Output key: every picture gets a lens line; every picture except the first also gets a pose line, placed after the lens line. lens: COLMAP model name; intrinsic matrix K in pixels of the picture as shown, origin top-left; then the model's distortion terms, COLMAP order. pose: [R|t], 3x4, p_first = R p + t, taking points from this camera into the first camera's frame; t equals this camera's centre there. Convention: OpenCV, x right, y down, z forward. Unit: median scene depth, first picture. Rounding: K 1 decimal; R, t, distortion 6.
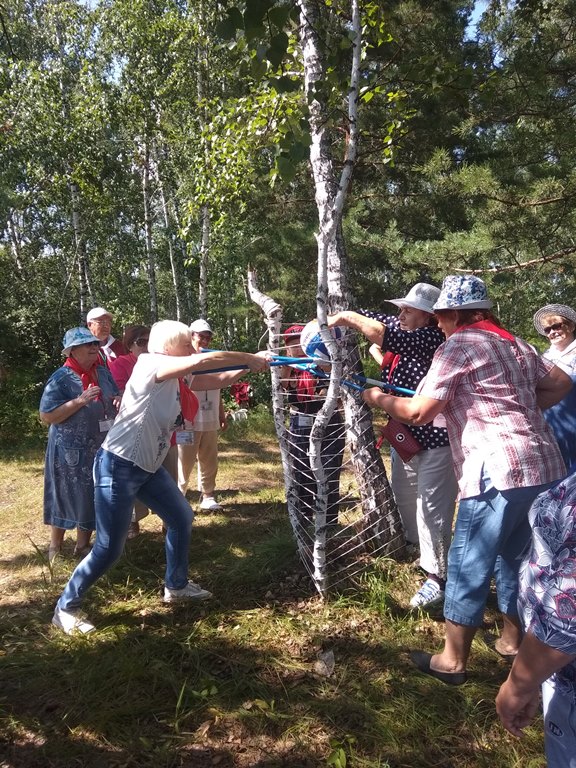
lens RADIAL K [[577.4, 0, 288.0], [0, 577.4, 384.0], [0, 0, 1]] dist [-0.035568, -0.003779]
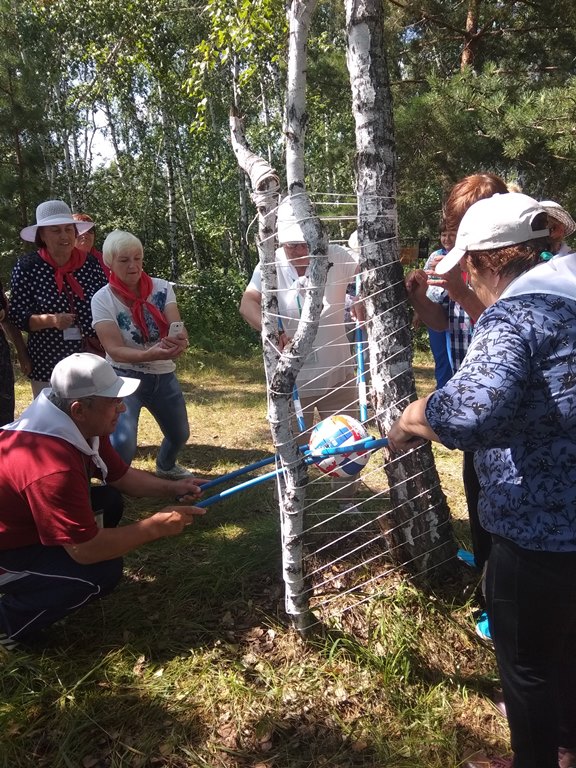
lens RADIAL K [[577.4, 0, 288.0], [0, 577.4, 384.0], [0, 0, 1]] dist [-0.035568, -0.003779]
pose [[0.981825, 0.058631, -0.180506, 0.126266], [-0.033334, 0.989573, 0.140119, 0.005333], [0.186839, -0.131556, 0.973542, 0.367805]]
